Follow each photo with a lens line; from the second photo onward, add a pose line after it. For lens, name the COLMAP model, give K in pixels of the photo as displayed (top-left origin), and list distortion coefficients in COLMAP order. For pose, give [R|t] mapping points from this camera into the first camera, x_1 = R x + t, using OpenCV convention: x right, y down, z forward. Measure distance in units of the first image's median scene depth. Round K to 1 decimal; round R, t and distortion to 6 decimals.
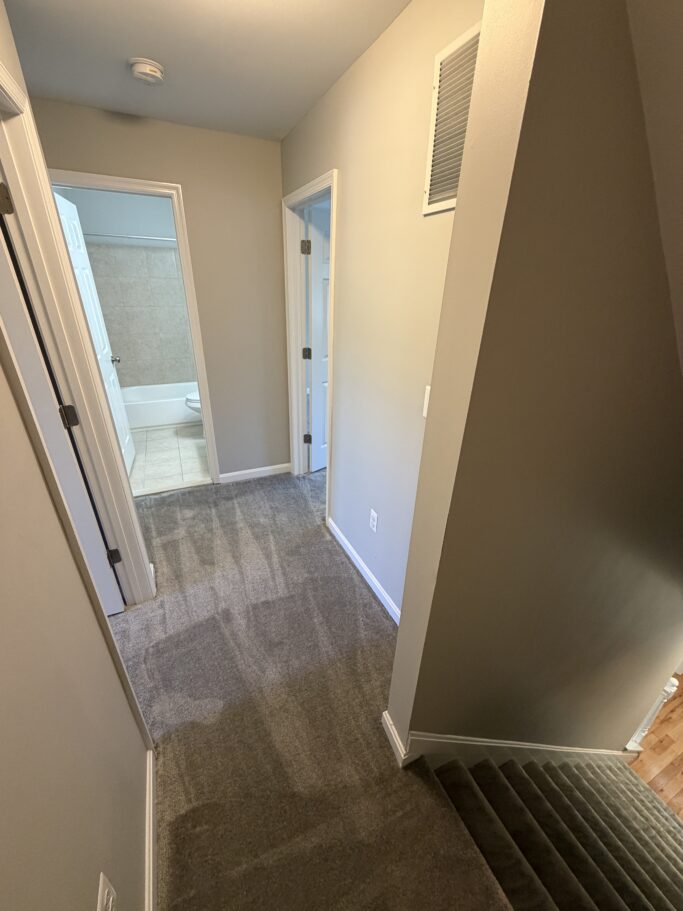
lens RADIAL K [[363.8, 0, 338.8], [0, 363.8, 457.2], [0, 0, 1]] dist [0.000923, 0.000569]
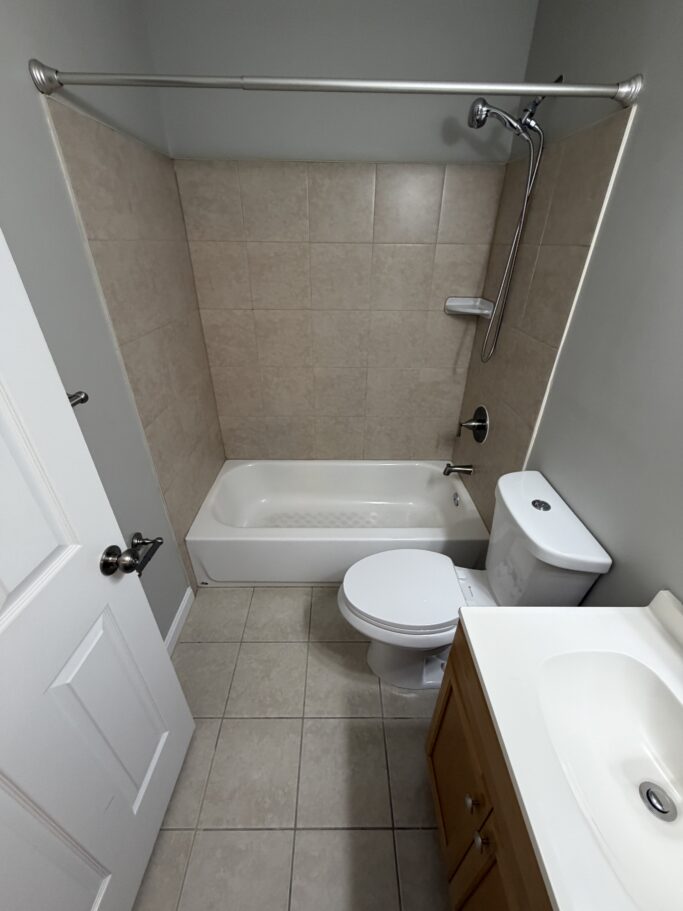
lens RADIAL K [[363.8, 0, 341.2], [0, 363.8, 457.1], [0, 0, 1]] dist [0.000923, 0.000569]
pose [[0.917457, 0.181522, -0.354008, -0.296739], [-0.159884, 0.983051, 0.089712, -0.295628], [0.364292, -0.025706, 0.930930, 0.622327]]
